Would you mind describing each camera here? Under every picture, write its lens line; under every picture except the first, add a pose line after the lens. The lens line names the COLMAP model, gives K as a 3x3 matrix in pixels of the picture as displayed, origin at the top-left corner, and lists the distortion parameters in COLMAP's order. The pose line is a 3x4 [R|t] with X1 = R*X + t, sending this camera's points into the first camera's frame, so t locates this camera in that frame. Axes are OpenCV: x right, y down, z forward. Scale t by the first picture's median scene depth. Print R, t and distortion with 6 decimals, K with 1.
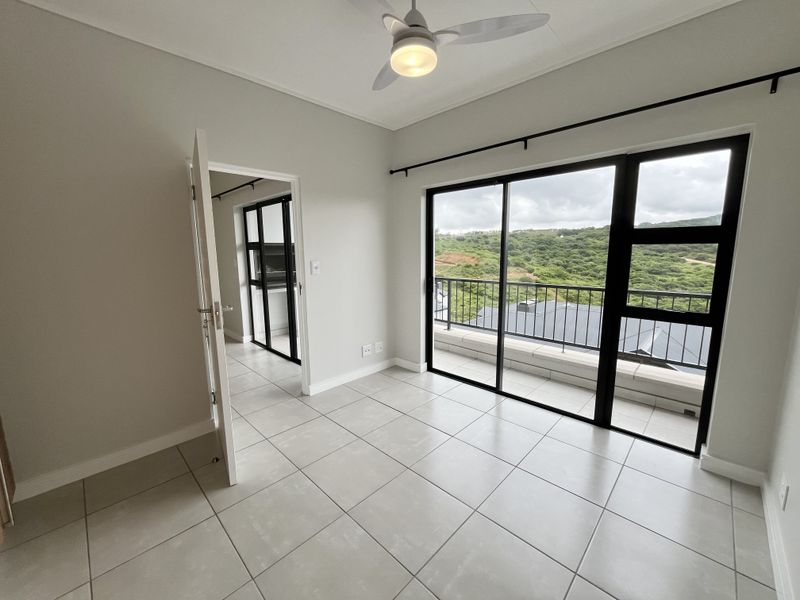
lens RADIAL K [[322.0, 0, 396.5], [0, 322.0, 298.2], [0, 0, 1]] dist [-0.007057, -0.000302]
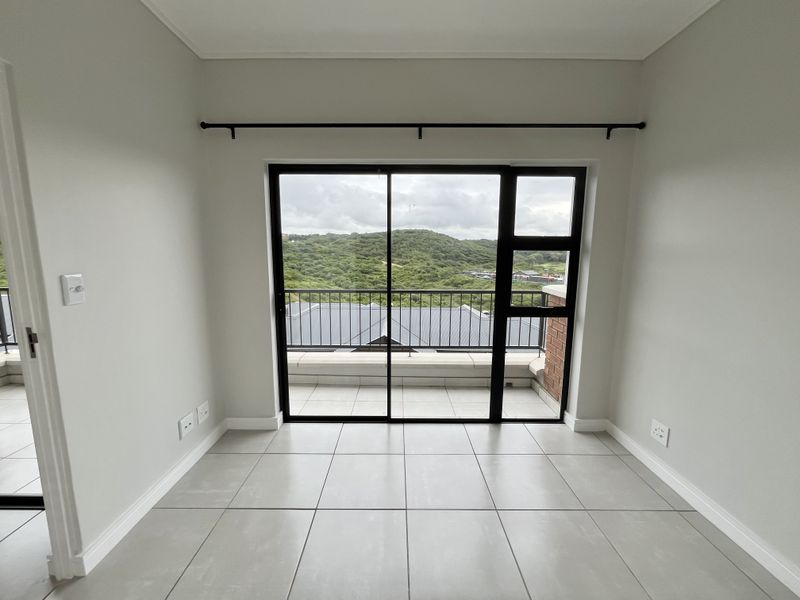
lens RADIAL K [[322.0, 0, 396.5], [0, 322.0, 298.2], [0, 0, 1]] dist [-0.007057, -0.000302]
pose [[0.711411, -0.084934, 0.697625, -0.244822], [0.092501, 0.995350, 0.026853, -0.053625], [-0.696662, 0.045427, 0.715960, 0.376507]]
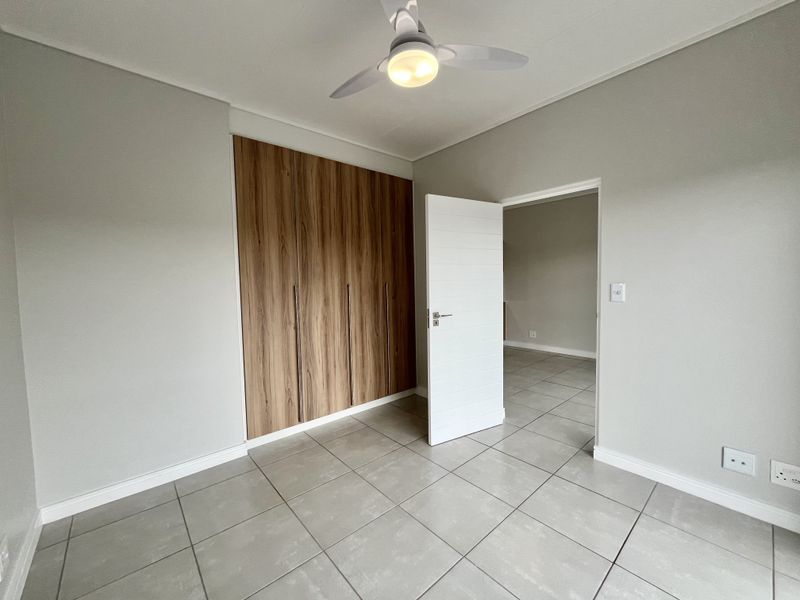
lens RADIAL K [[322.0, 0, 396.5], [0, 322.0, 298.2], [0, 0, 1]] dist [-0.007057, -0.000302]
pose [[-0.079132, 0.070773, -0.994349, 0.514303], [-0.124875, 0.988916, 0.080324, -0.078161], [0.989012, 0.130525, -0.069417, 0.556062]]
